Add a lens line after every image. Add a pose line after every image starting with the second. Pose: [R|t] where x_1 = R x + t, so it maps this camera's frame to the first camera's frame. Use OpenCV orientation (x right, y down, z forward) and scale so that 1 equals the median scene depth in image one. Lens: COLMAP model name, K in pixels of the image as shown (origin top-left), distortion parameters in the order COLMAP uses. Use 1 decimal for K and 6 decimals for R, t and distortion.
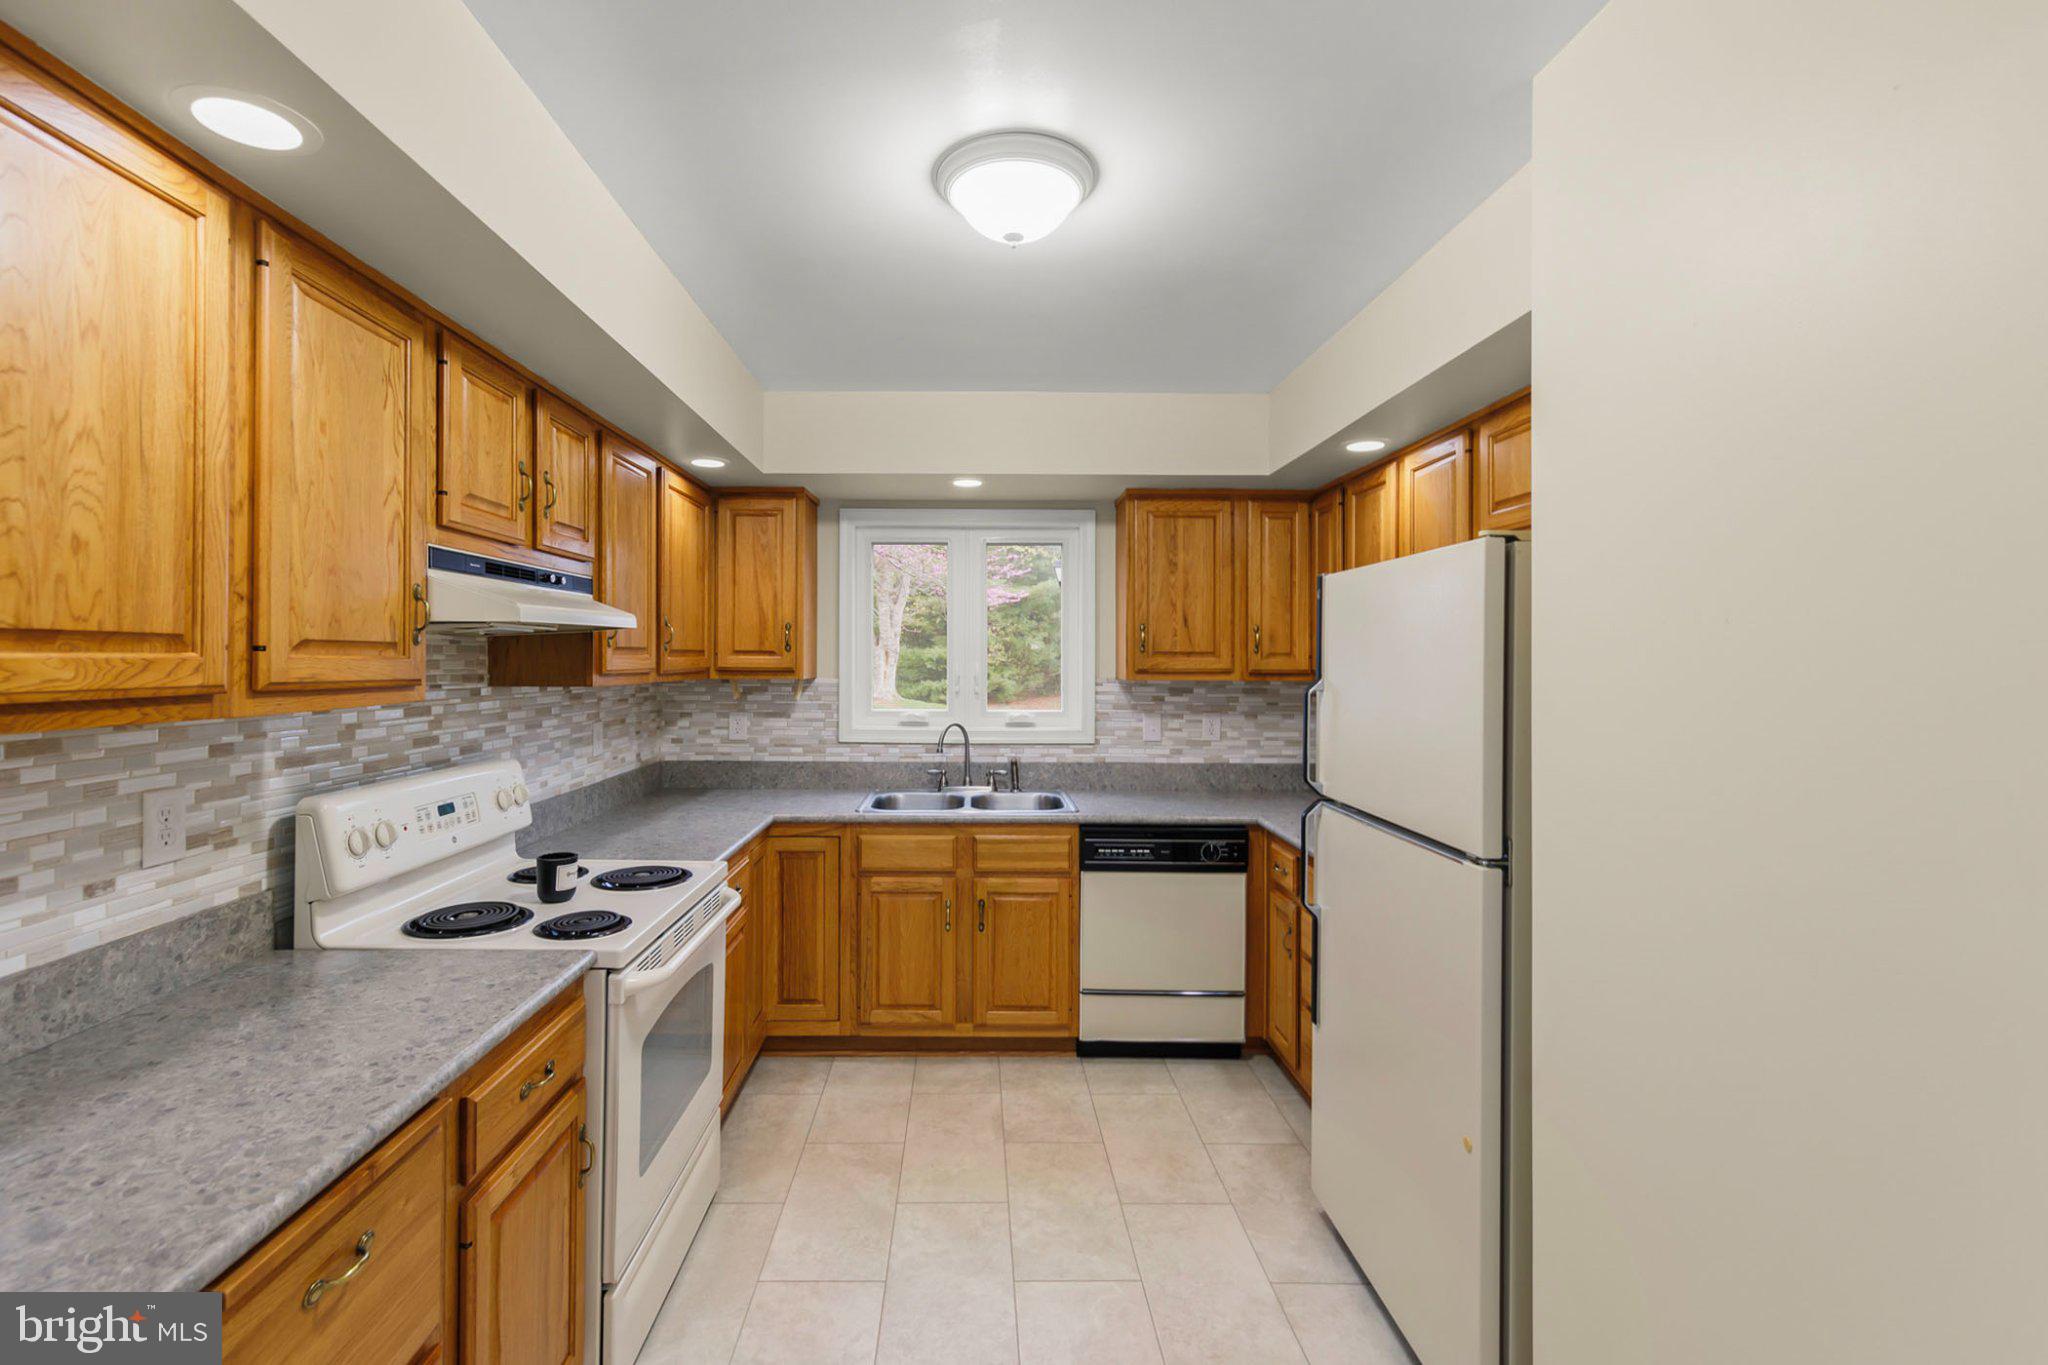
lens RADIAL K [[912.1, 0, 978.3], [0, 912.1, 655.0], [0, 0, 1]] dist [0.002884, -0.000387]
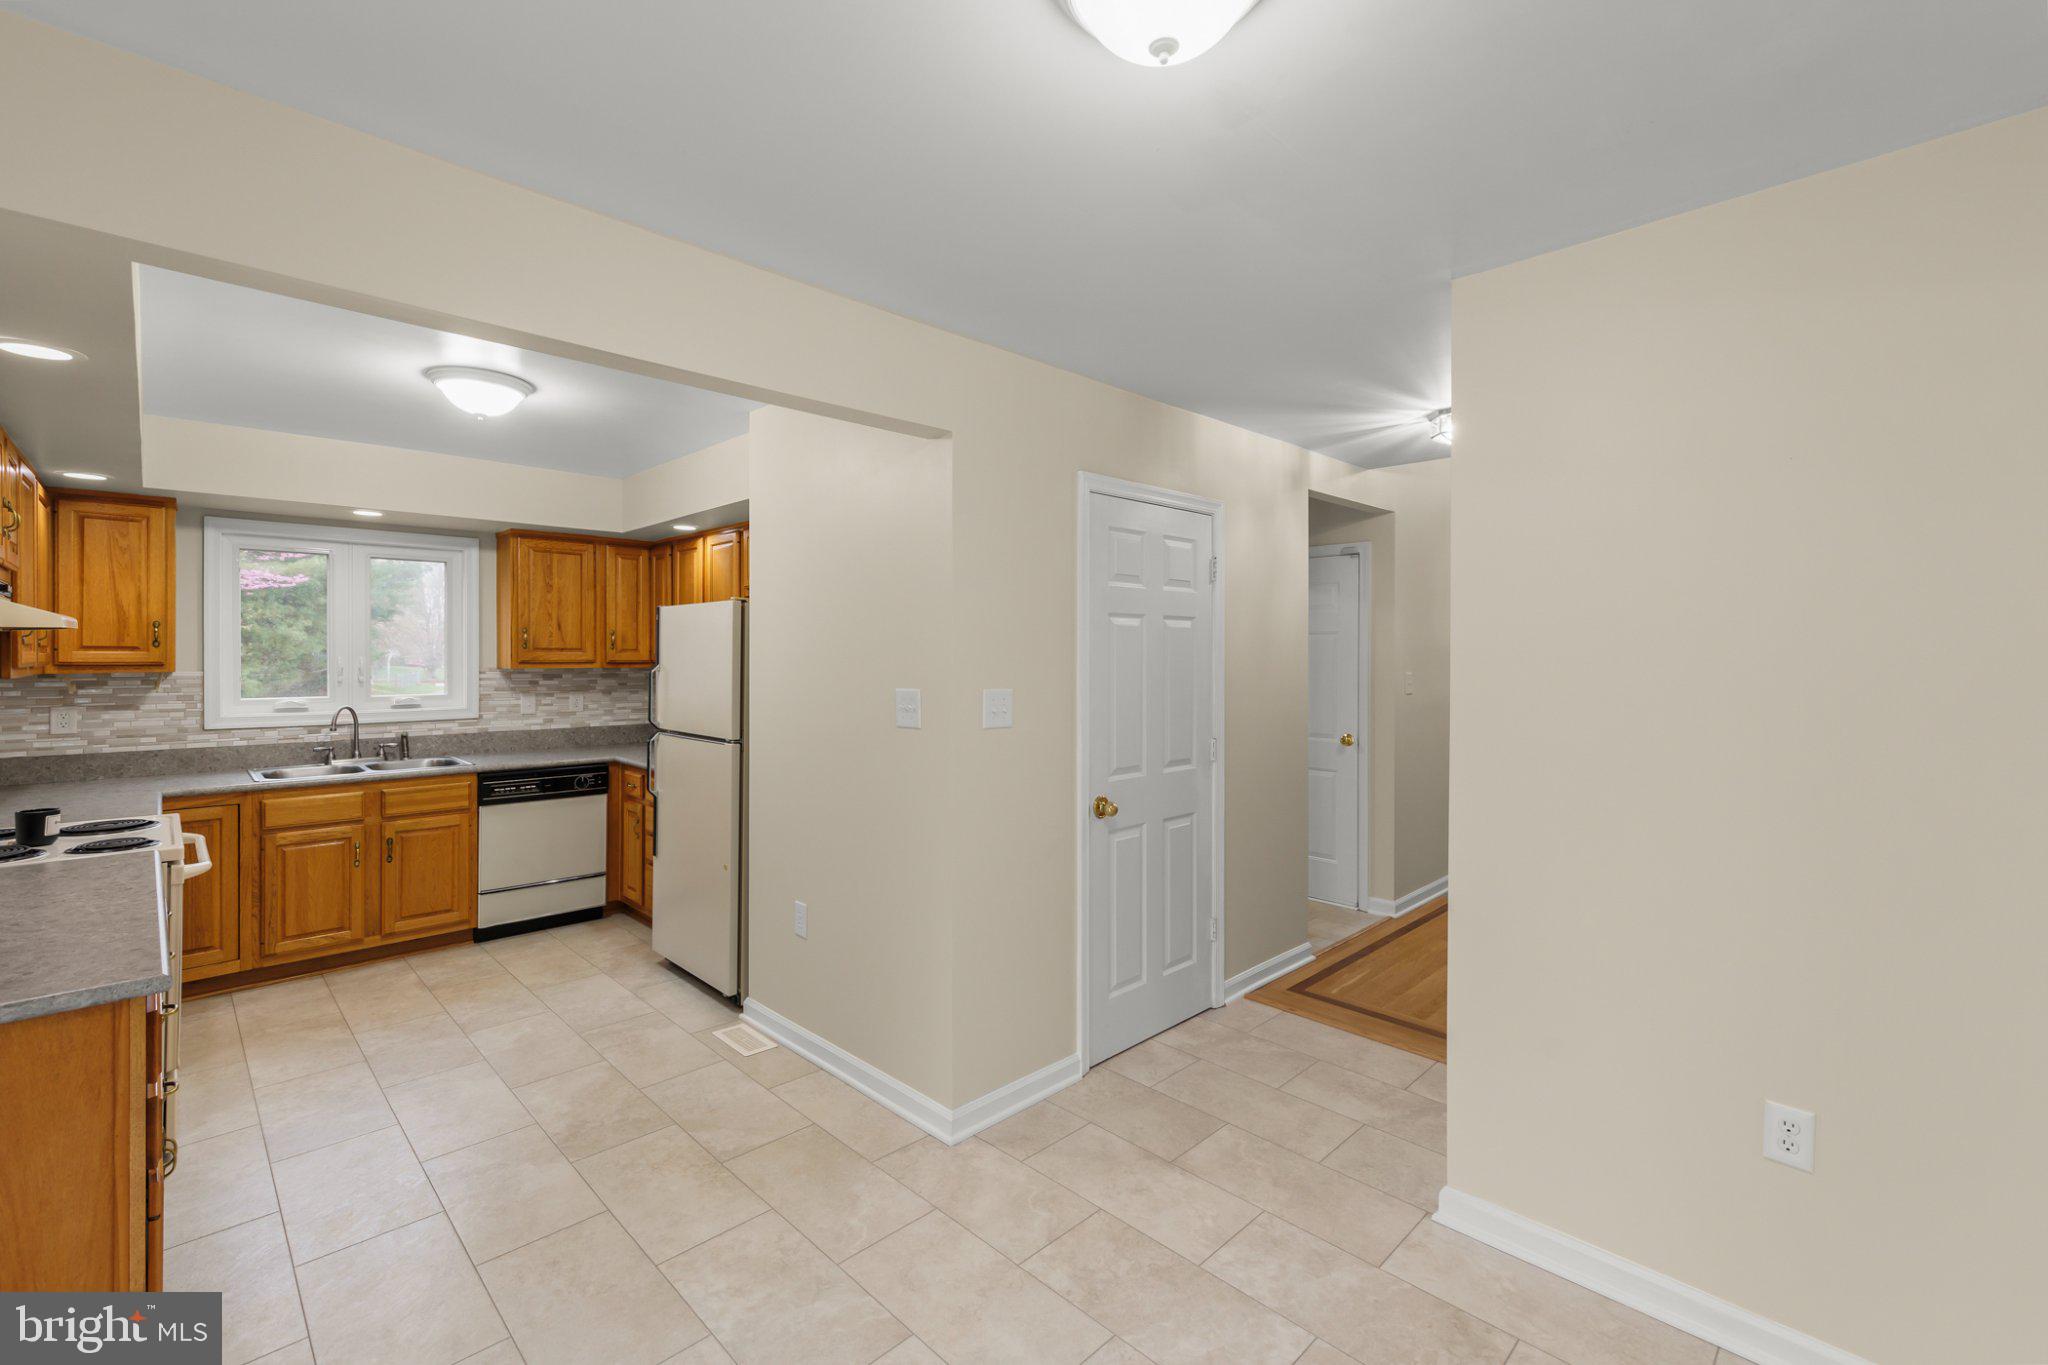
lens RADIAL K [[879.3, 0, 1052.1], [0, 879.3, 653.3], [0, 0, 1]] dist [0.008765, -0.000442]
pose [[0.707863, -0.002434, 0.706345, -0.219613], [-0.002004, 0.999983, 0.005454, -0.004854], [-0.706346, -0.005276, 0.707847, -0.565997]]
